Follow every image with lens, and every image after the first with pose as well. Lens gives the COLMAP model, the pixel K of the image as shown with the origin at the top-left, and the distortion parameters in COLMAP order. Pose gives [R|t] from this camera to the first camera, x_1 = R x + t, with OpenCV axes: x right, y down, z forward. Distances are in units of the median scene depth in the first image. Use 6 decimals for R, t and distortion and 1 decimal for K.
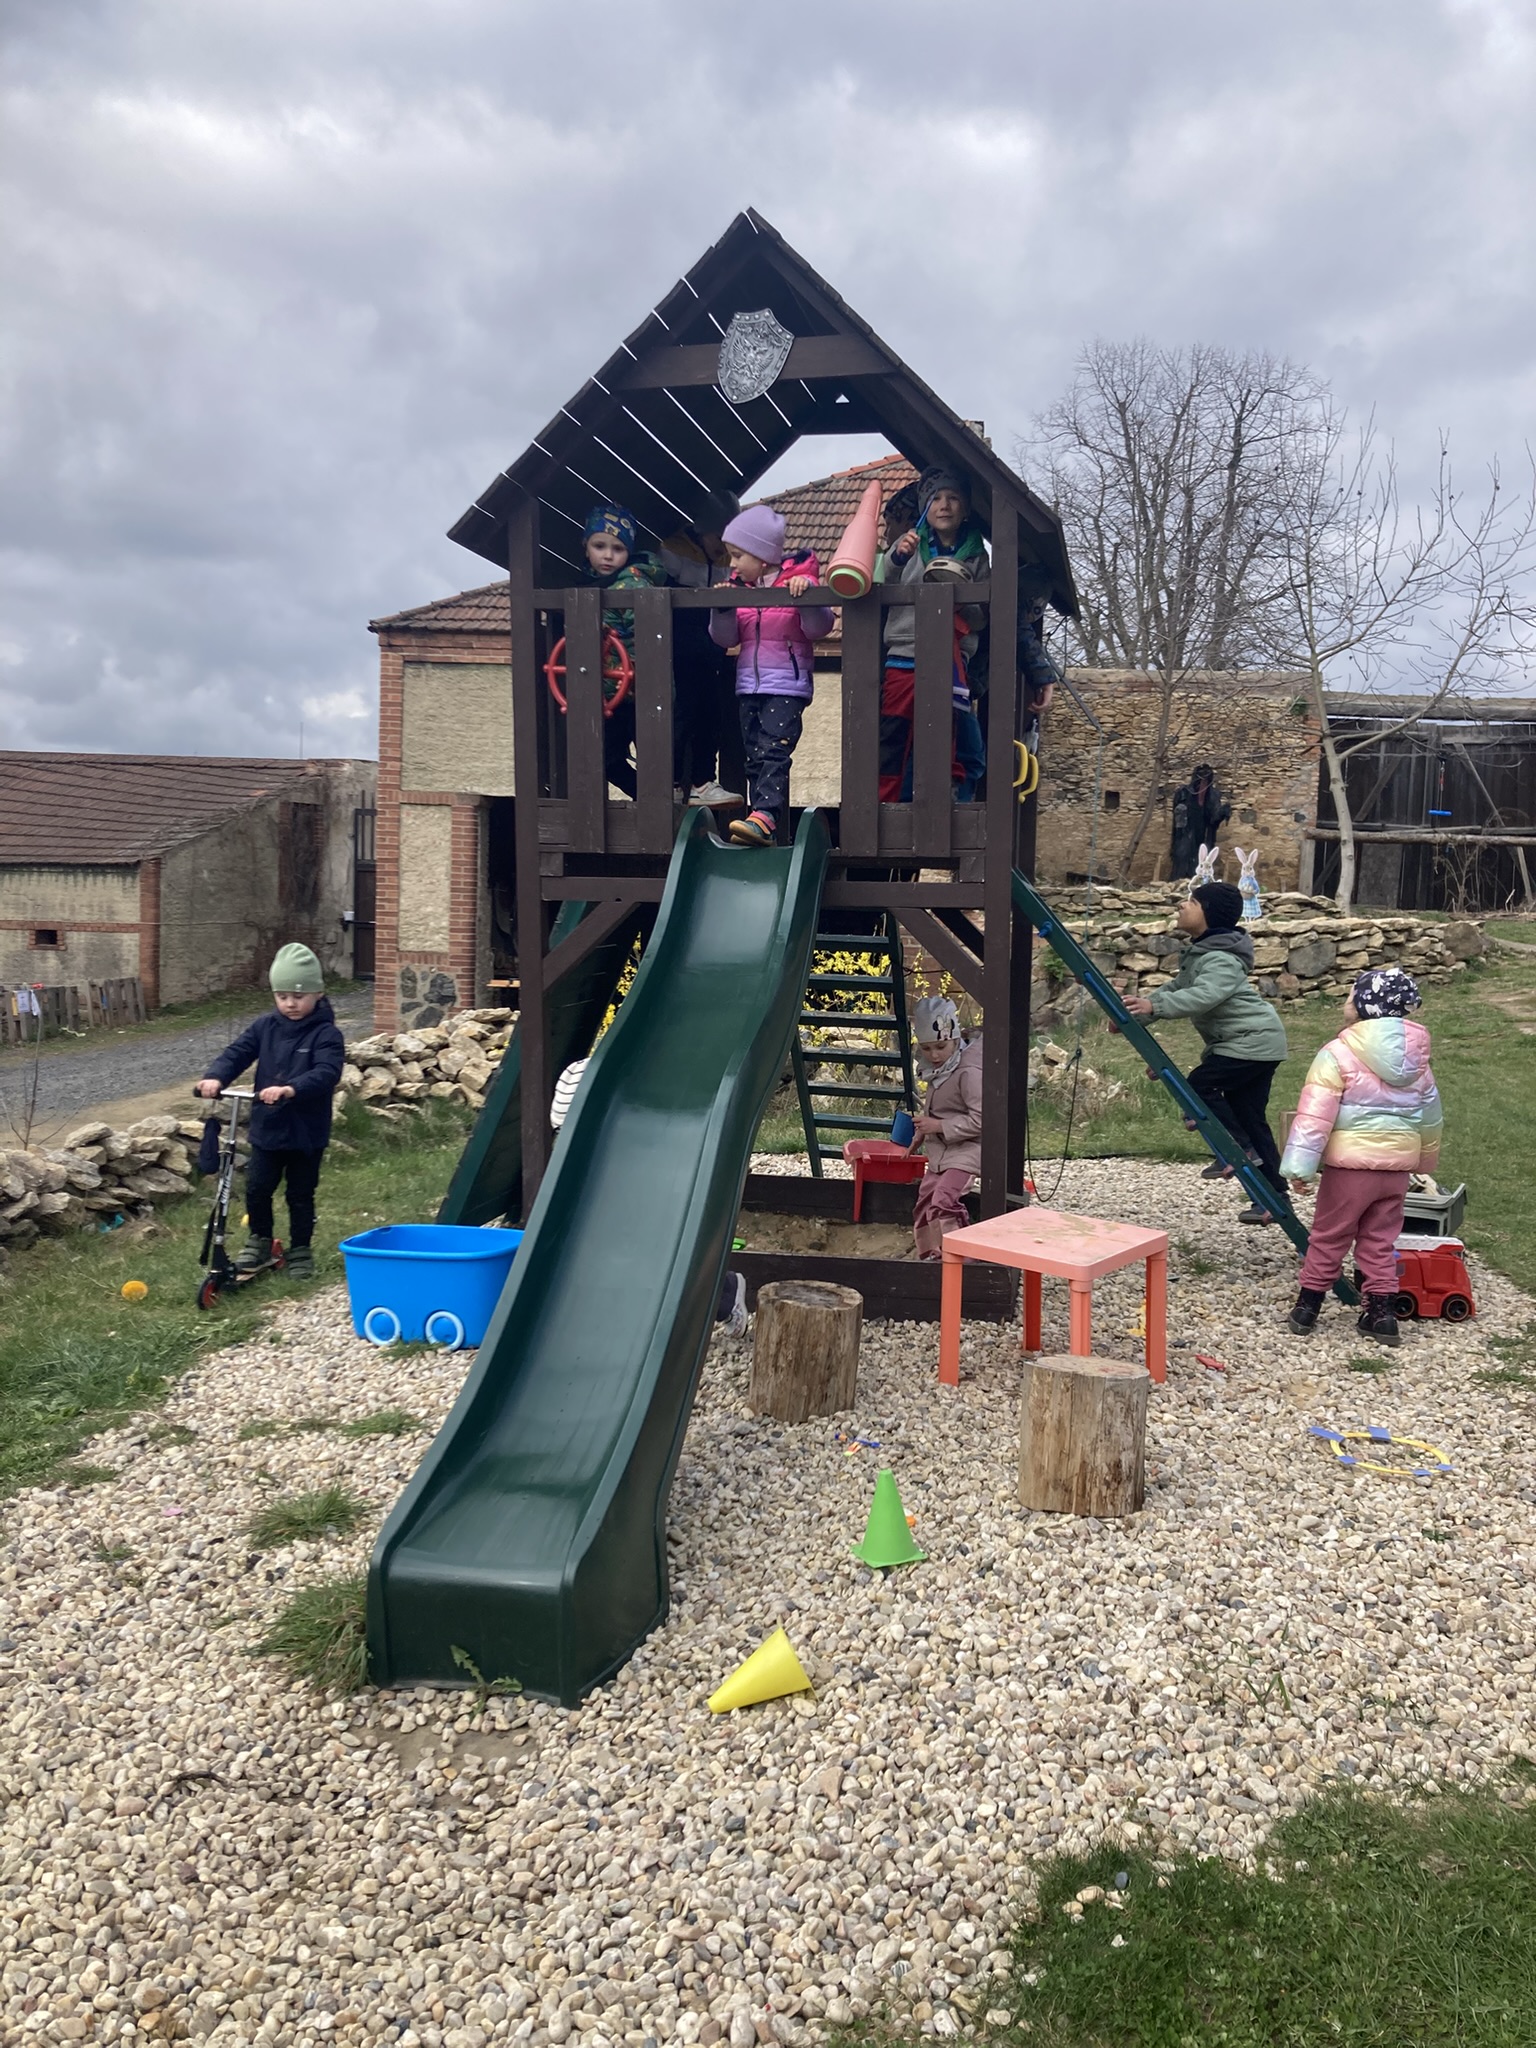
lens RADIAL K [[1663.3, 0, 779.4], [0, 1663.3, 1021.3], [0, 0, 1]] dist [0.032728, -0.027611]
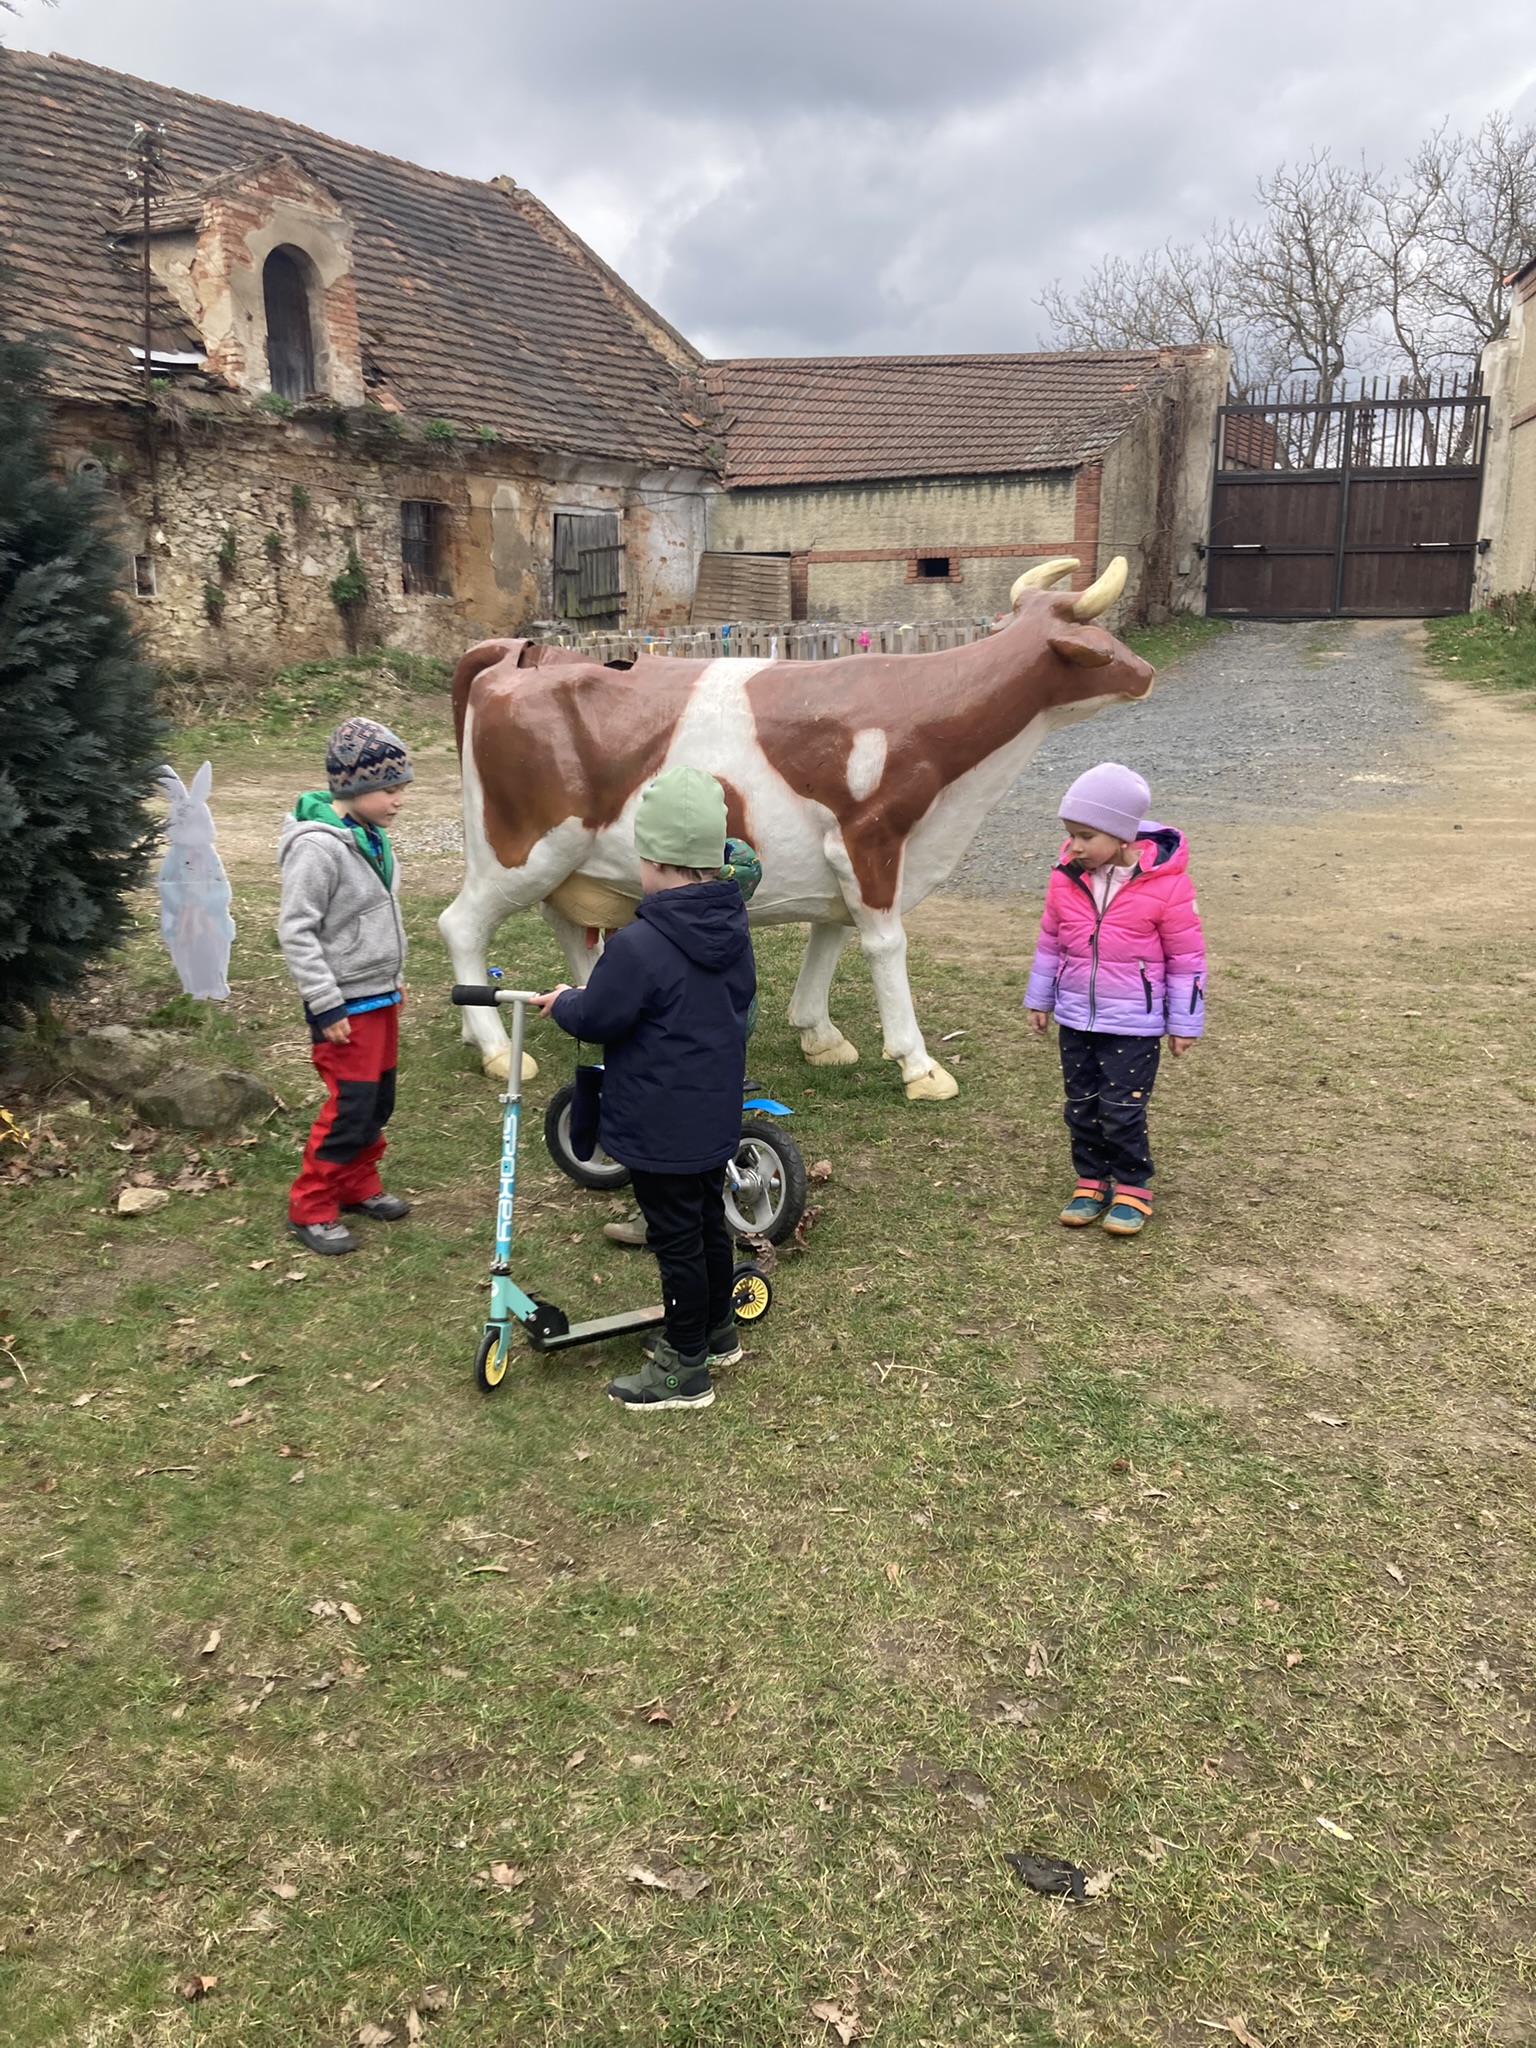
lens RADIAL K [[1663.3, 0, 770.2], [0, 1663.3, 1007.0], [0, 0, 1]] dist [0.032728, -0.027611]
pose [[0.995733, -0.004786, -0.092161, -0.455479], [0.019992, 0.986127, 0.164783, 0.029547], [0.090094, -0.165923, 0.982015, 0.126798]]
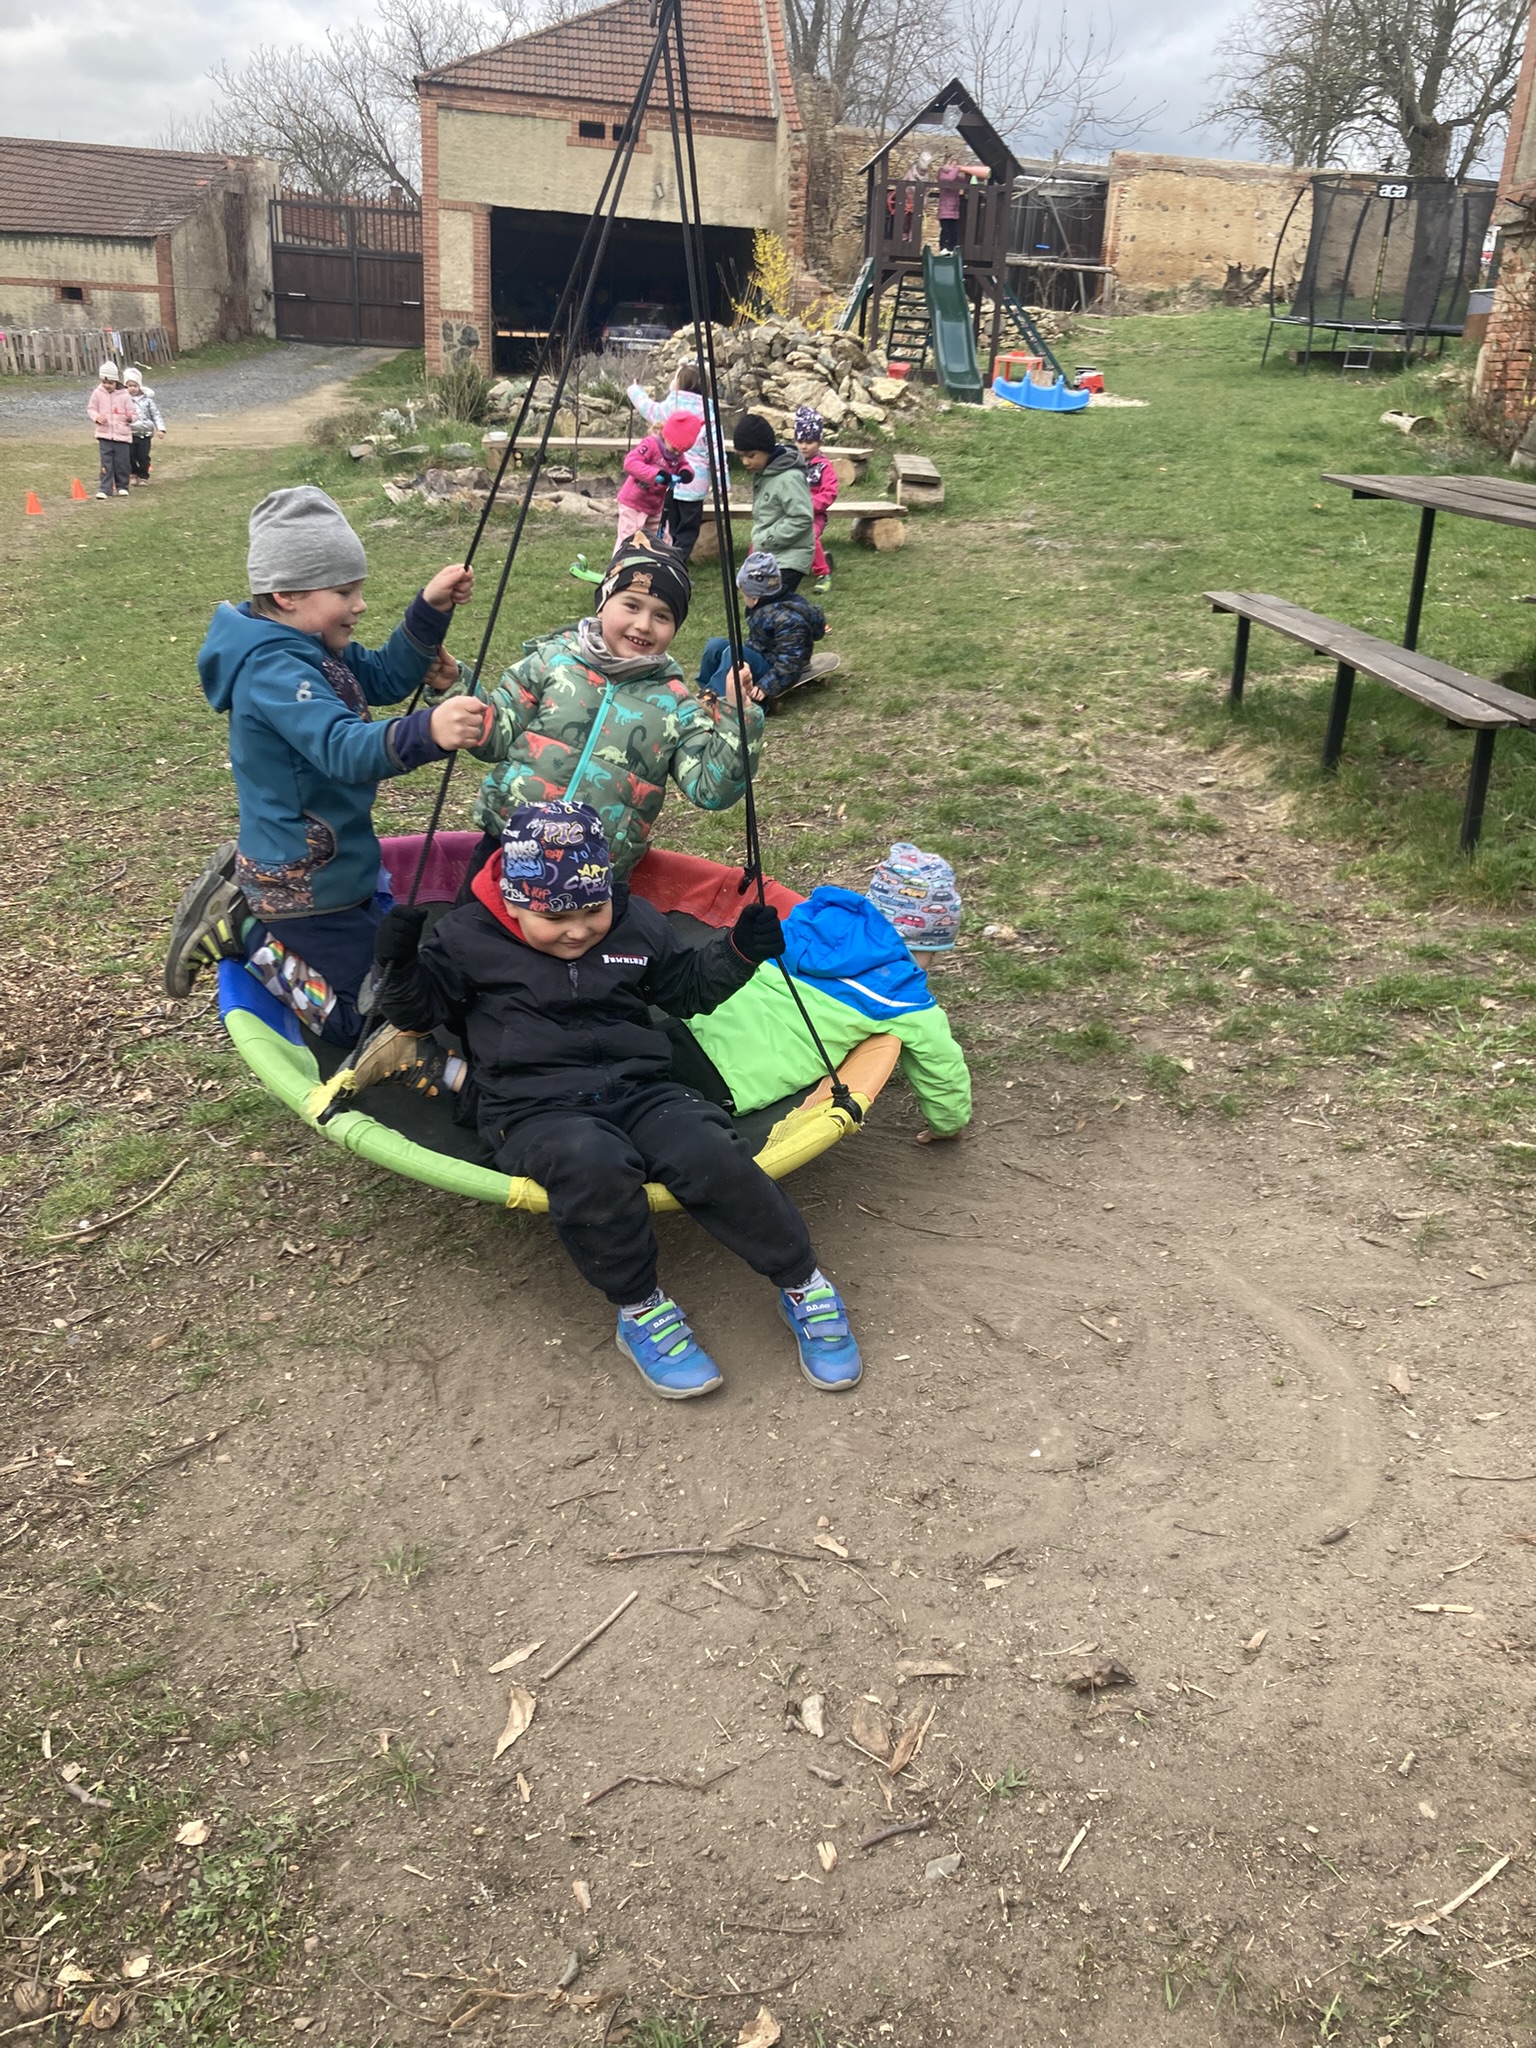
lens RADIAL K [[1663.3, 0, 789.5], [0, 1663.3, 980.2], [0, 0, 1]] dist [0.032728, -0.027611]
pose [[0.961659, -0.068124, 0.265652, -0.287093], [-0.015022, 0.954118, 0.299054, 0.065680], [-0.273836, -0.291578, 0.916513, -0.564012]]
